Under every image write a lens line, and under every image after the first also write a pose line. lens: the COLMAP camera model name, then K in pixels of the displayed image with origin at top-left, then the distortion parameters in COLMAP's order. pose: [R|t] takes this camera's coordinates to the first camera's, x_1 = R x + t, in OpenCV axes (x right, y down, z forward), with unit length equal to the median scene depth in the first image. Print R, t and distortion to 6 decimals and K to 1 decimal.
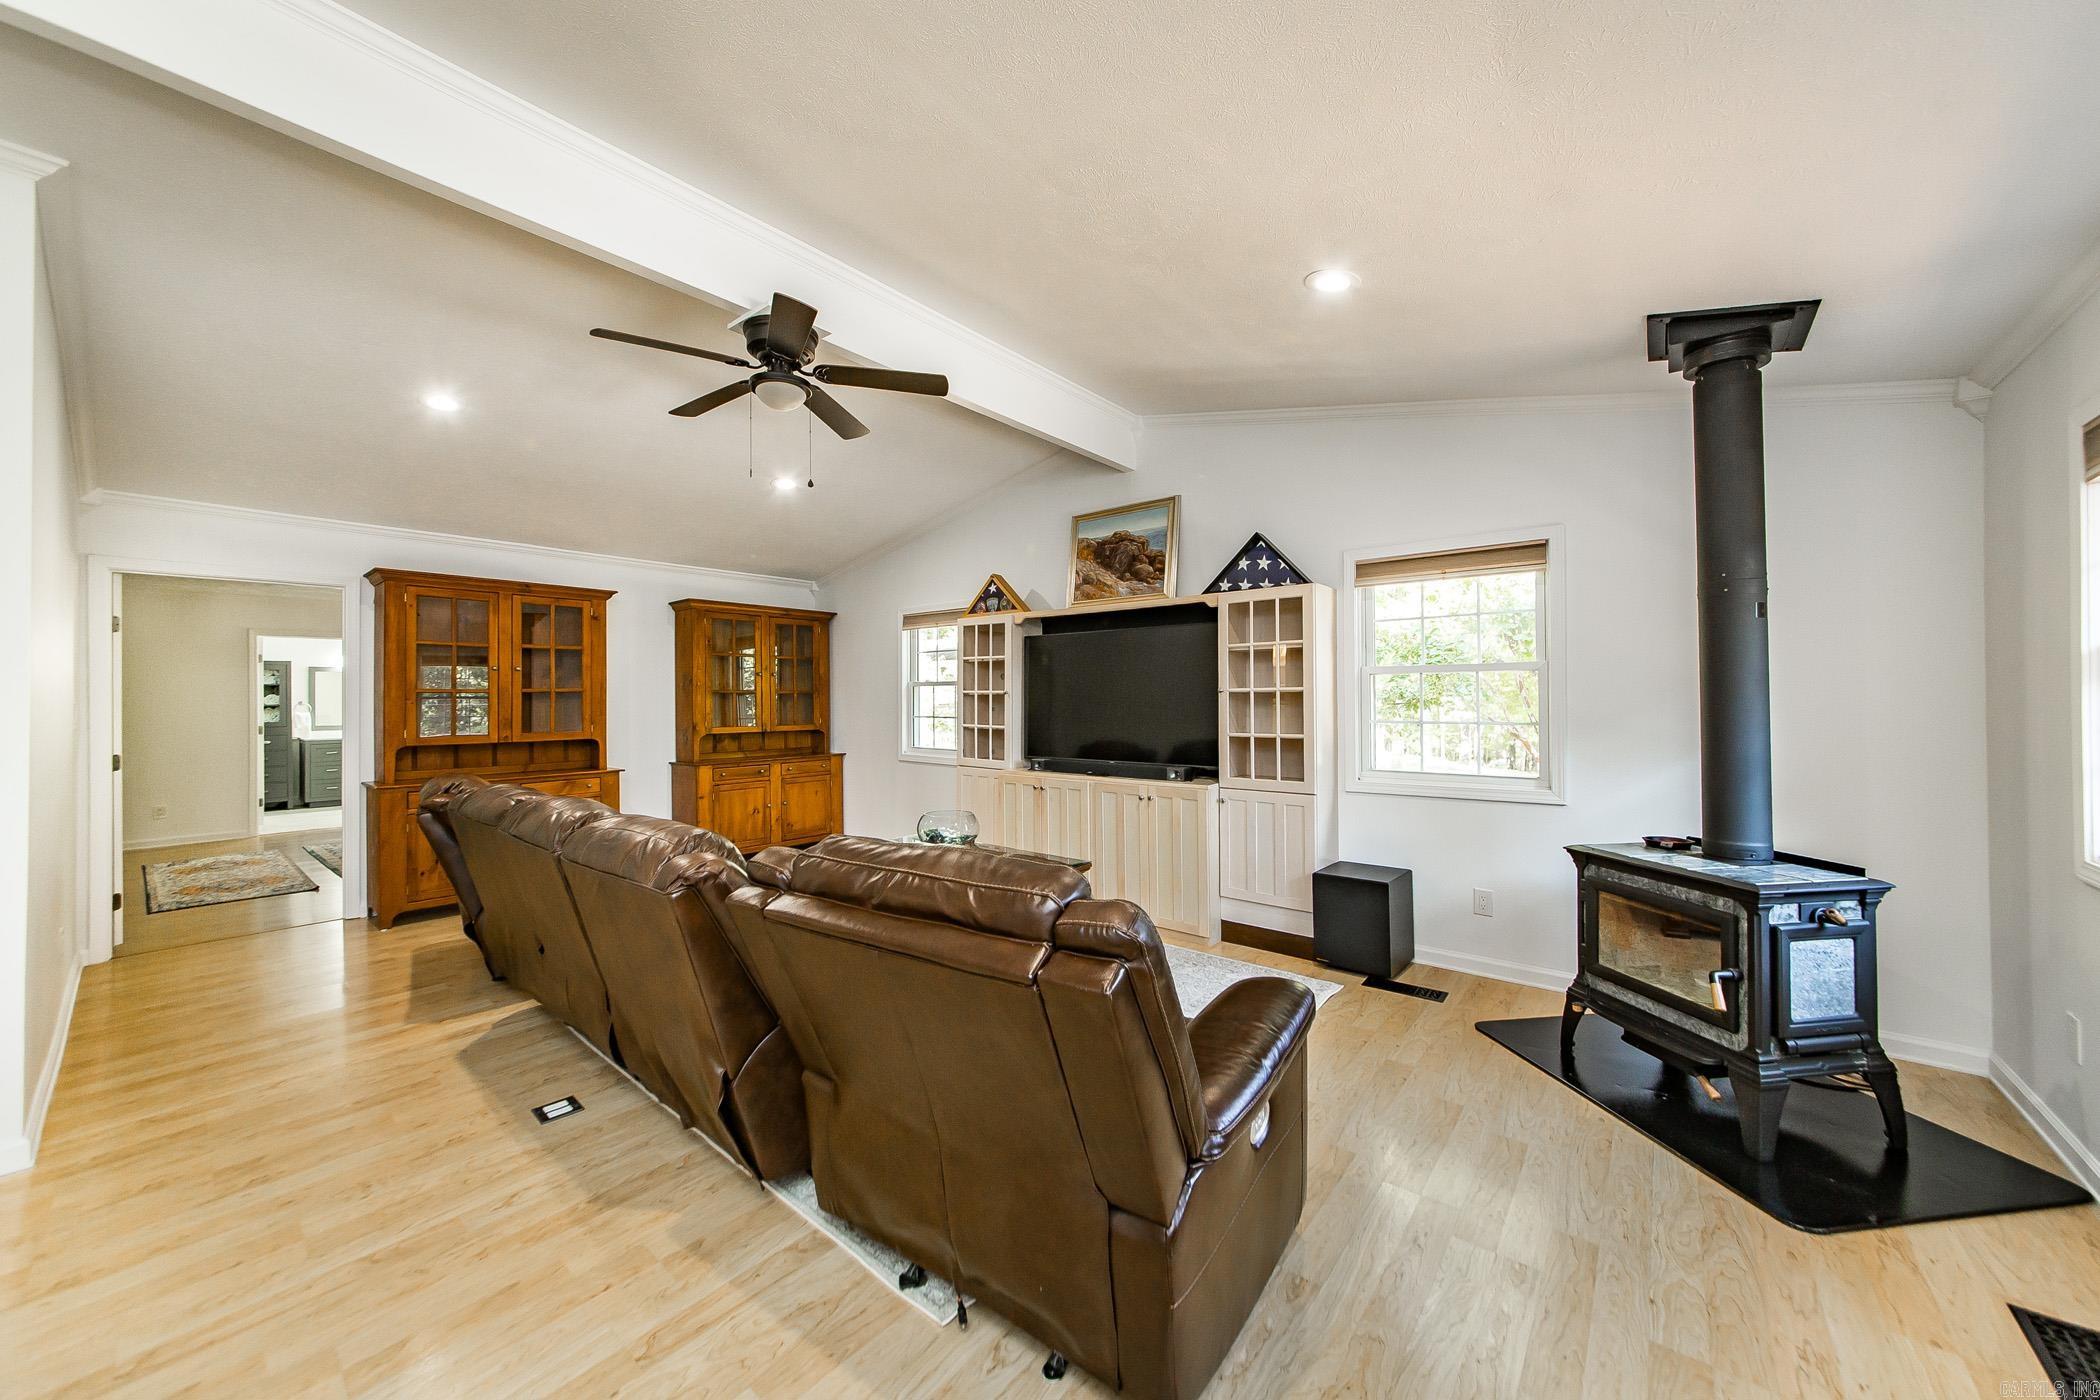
lens RADIAL K [[762.9, 0, 1021.4], [0, 762.9, 695.8], [0, 0, 1]] dist [-0.028135, 0.006672]
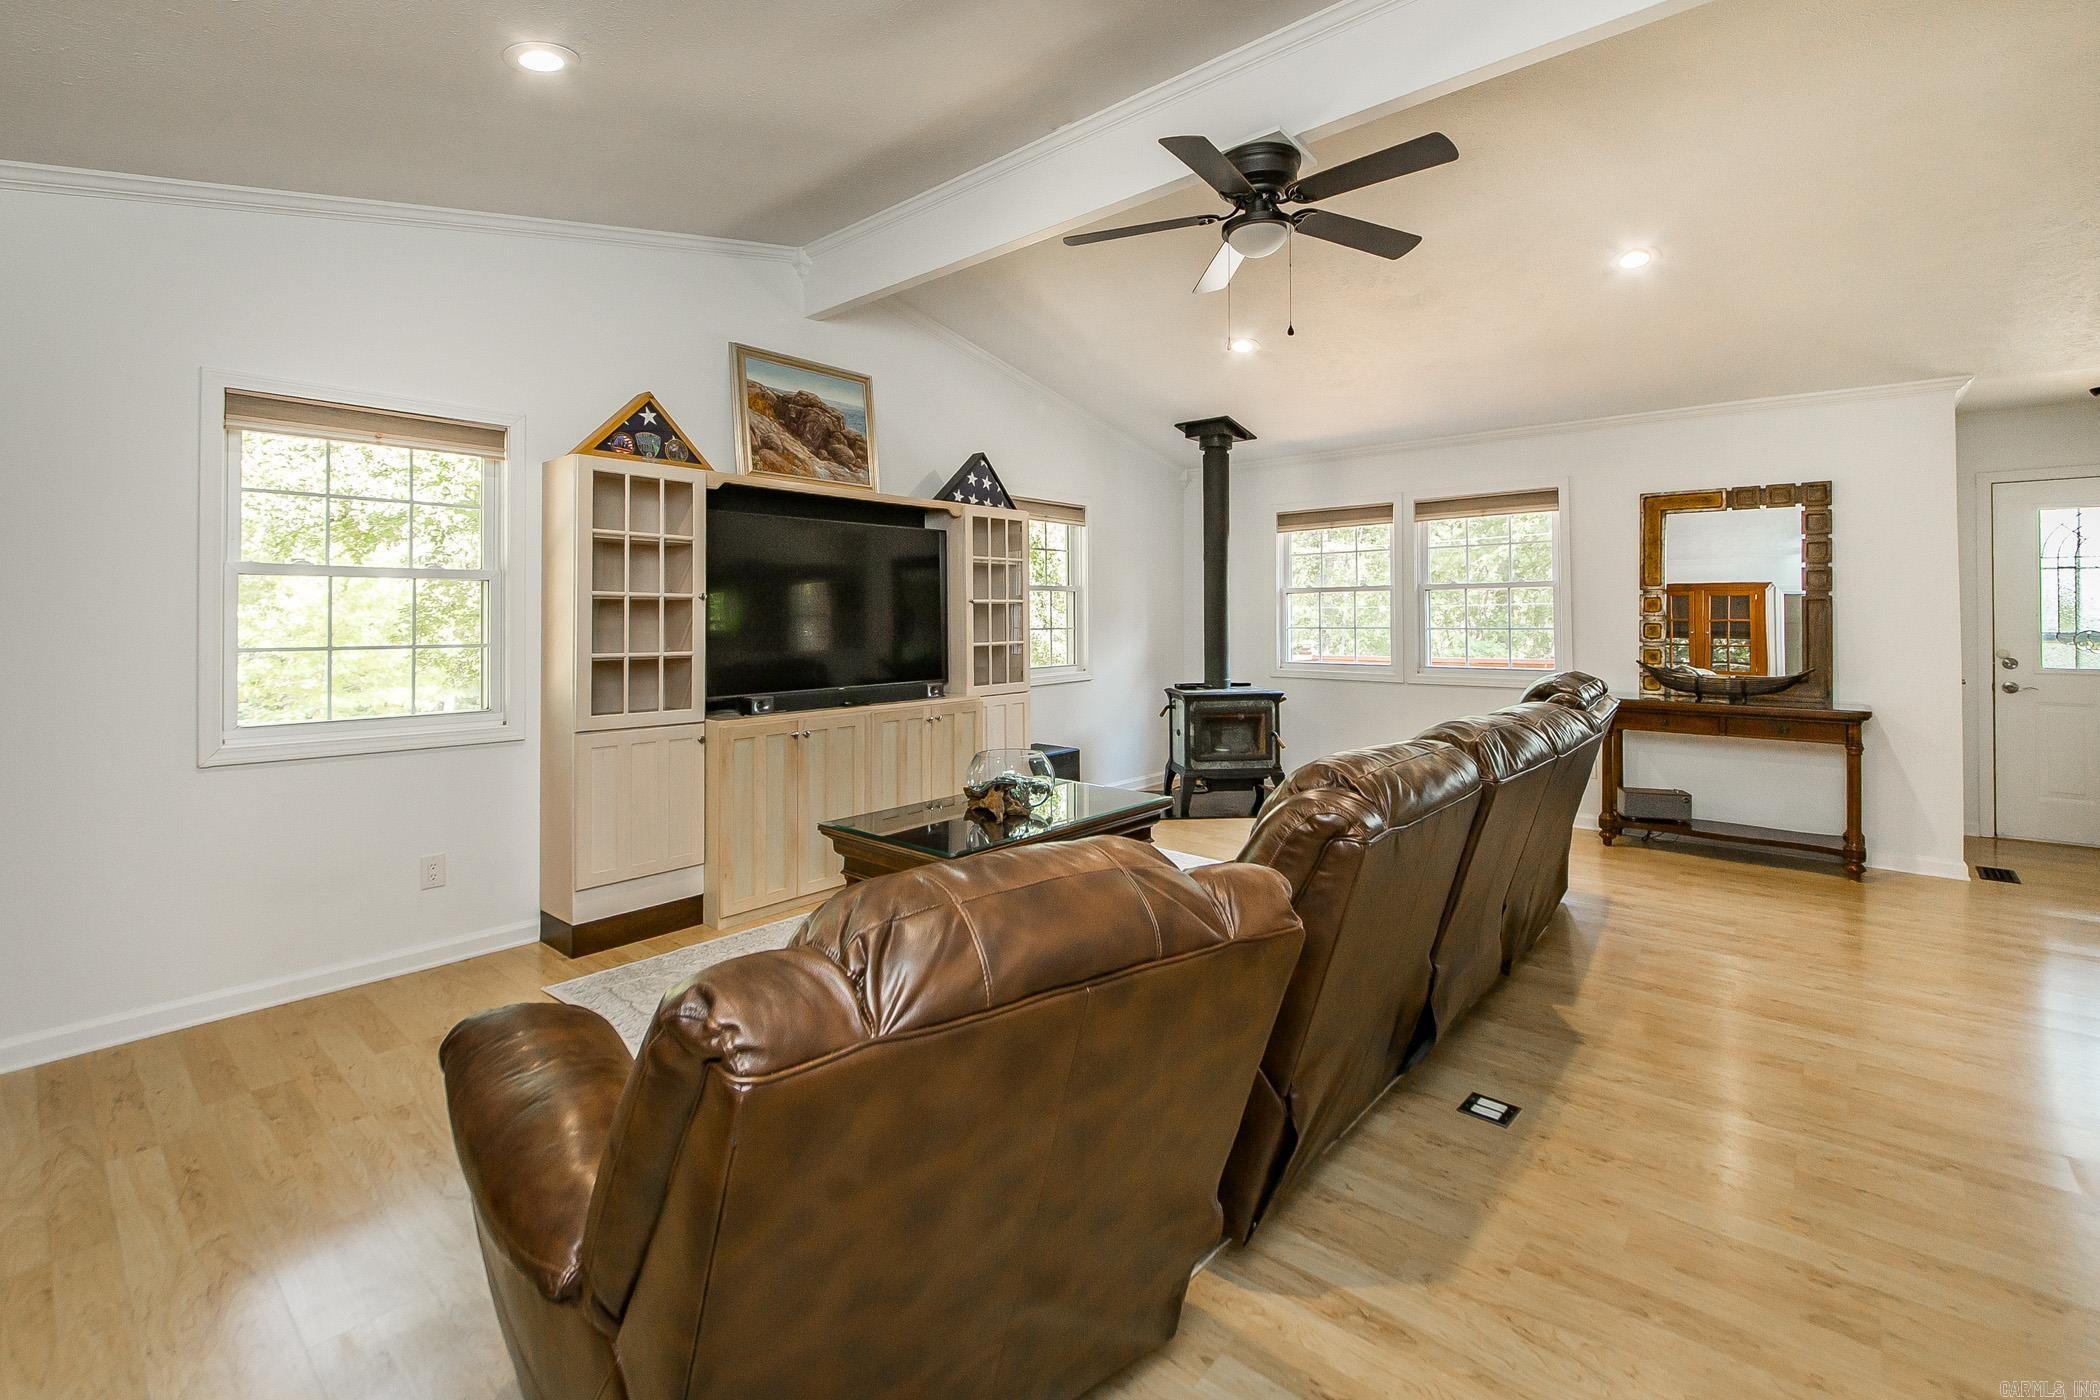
lens RADIAL K [[929.9, 0, 1057.3], [0, 929.9, 610.4], [0, 0, 1]] dist [-0.004670, -0.000487]
pose [[-0.007128, 0.006526, 0.999953, -0.856997], [-0.007723, 0.999949, -0.006581, 0.011637], [-0.999945, -0.007770, -0.007077, 0.781671]]
